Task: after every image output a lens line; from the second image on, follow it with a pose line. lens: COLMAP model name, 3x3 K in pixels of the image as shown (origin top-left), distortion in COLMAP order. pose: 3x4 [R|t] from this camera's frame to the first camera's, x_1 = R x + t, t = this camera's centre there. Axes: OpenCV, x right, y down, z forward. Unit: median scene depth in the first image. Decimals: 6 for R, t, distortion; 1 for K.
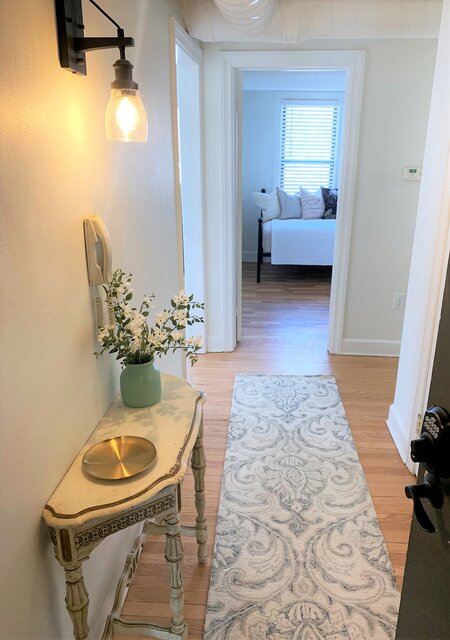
lens RADIAL K [[563.0, 0, 225.0], [0, 563.0, 320.0], [0, 0, 1]] dist [-0.003625, -0.001519]
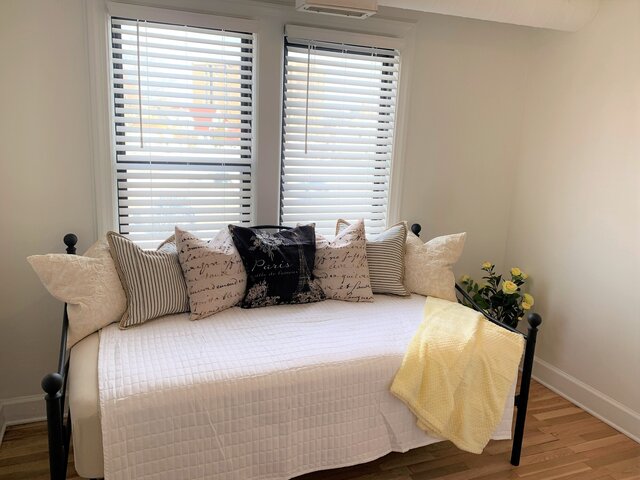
lens RADIAL K [[509.7, 0, 320.0], [0, 509.7, 240.0], [0, 0, 1]] dist [0.070523, -0.128568]
pose [[0.889497, -0.059311, 0.453075, 0.063358], [0.113600, 0.989113, -0.093542, -0.187165], [-0.442594, 0.134675, 0.886551, 0.657685]]
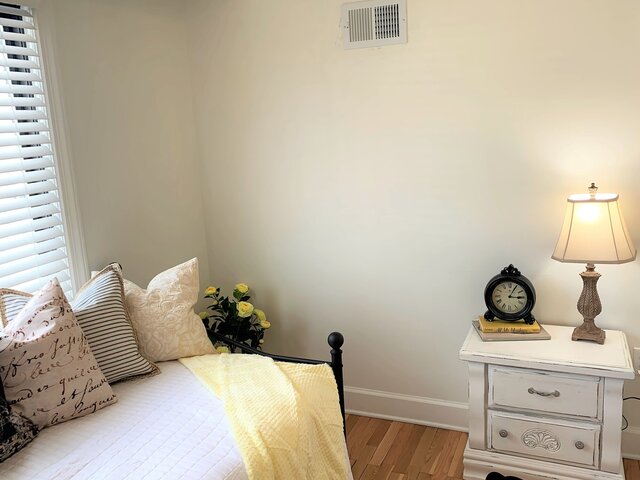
lens RADIAL K [[578.0, 0, 320.0], [0, 578.0, 240.0], [0, 0, 1]] dist [0.028240, -0.003690]
pose [[0.308478, -0.218674, 0.925755, 0.060515], [0.379214, 0.920809, 0.091145, -0.231330], [-0.872375, 0.322944, 0.366974, 0.775270]]
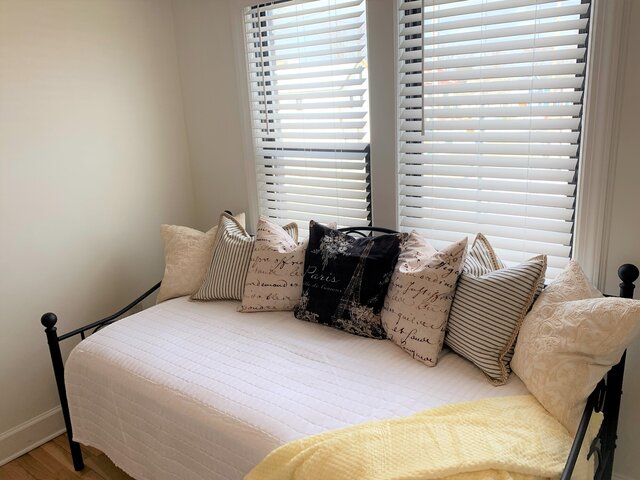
lens RADIAL K [[509.7, 0, 320.0], [0, 509.7, 240.0], [0, 0, 1]] dist [0.070523, -0.128568]
pose [[0.839299, 0.099509, -0.534485, 0.349776], [-0.134318, 0.990584, -0.026493, -0.219490], [0.526816, 0.094027, 0.844762, 0.740146]]
